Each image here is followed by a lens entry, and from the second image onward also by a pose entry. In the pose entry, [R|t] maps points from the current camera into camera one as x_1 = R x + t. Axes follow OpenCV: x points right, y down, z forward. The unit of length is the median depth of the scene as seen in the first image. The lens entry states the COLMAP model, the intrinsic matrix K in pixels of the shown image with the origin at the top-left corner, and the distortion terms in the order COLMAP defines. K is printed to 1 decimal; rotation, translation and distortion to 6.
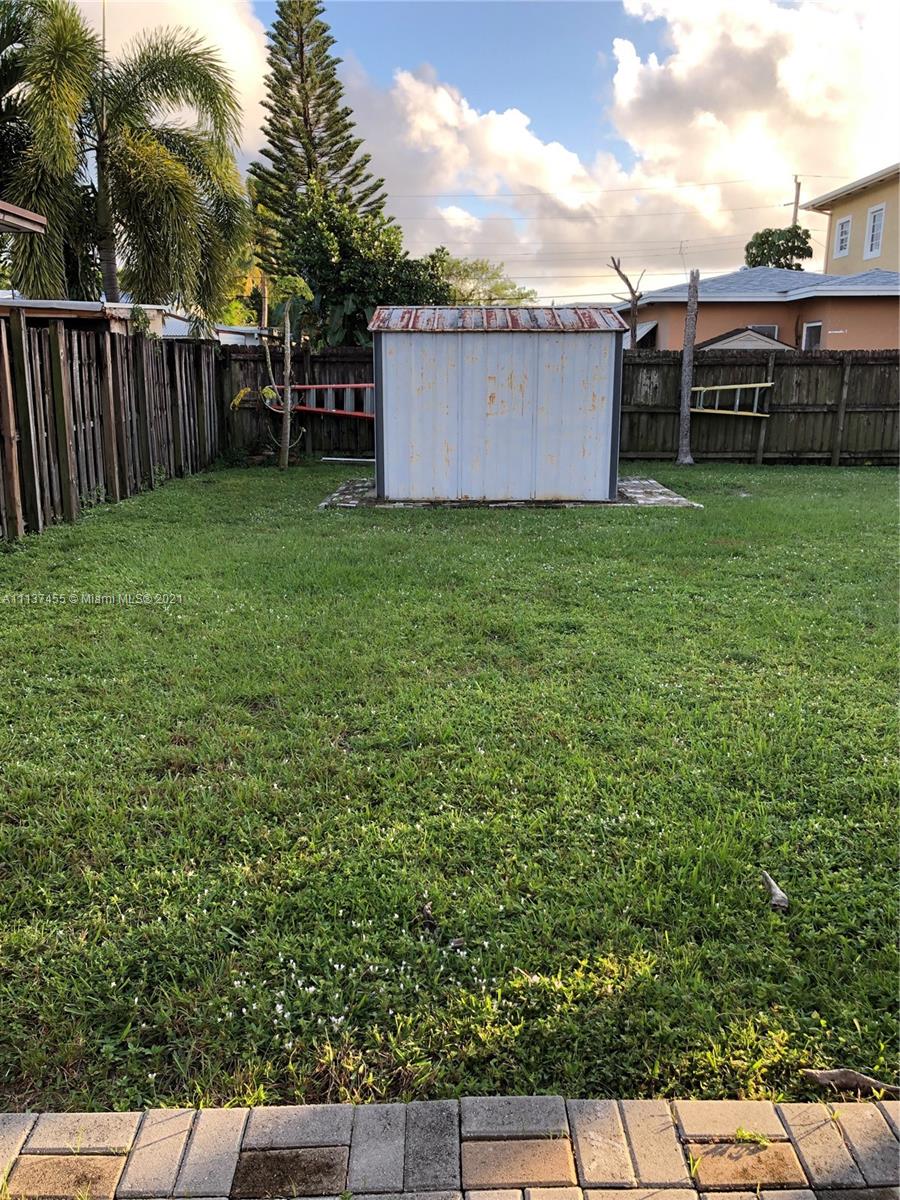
lens RADIAL K [[976.7, 0, 450.0], [0, 976.7, 600.0], [0, 0, 1]] dist [0.001936, 0.001002]
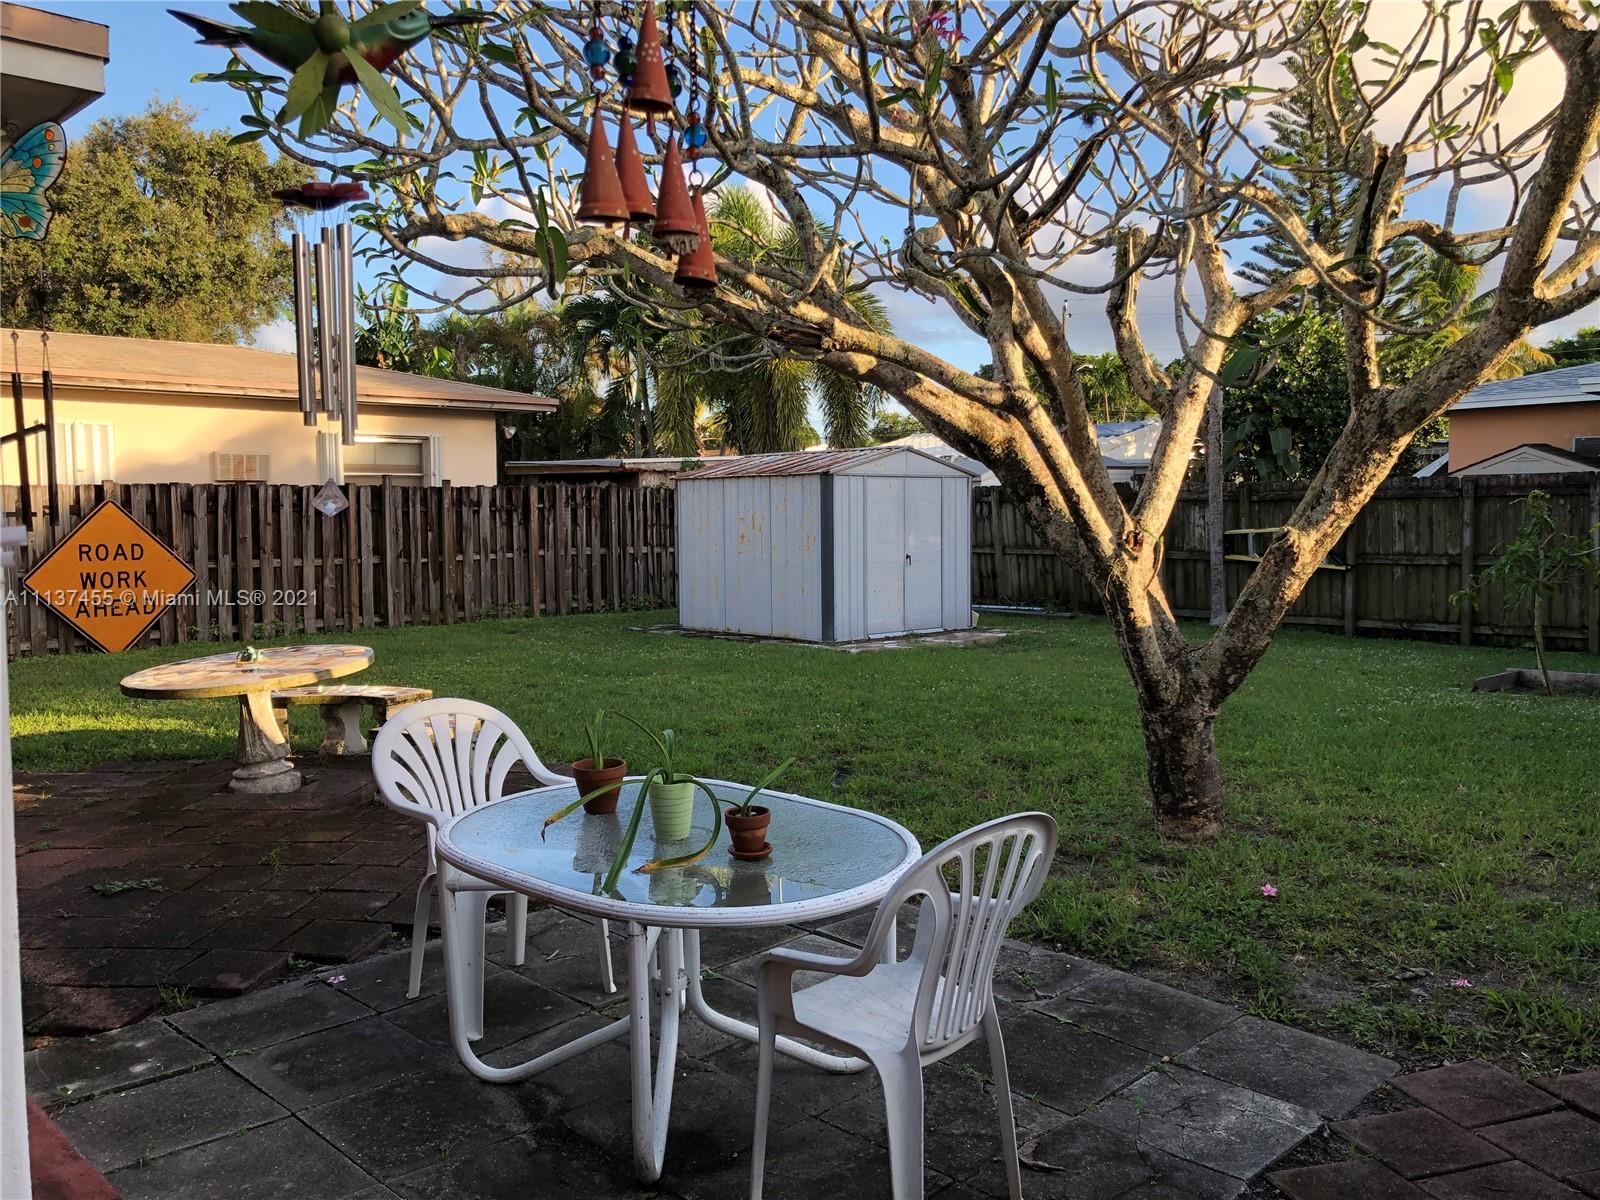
lens RADIAL K [[1302.2, 0, 800.0], [0, 1302.2, 600.0], [0, 0, 1]] dist [0.001936, 0.001002]
pose [[0.684314, 0.041166, -0.728024, 0.741881], [-0.159168, 0.982762, -0.094041, -0.012051], [0.711604, 0.180231, 0.679070, 0.070893]]
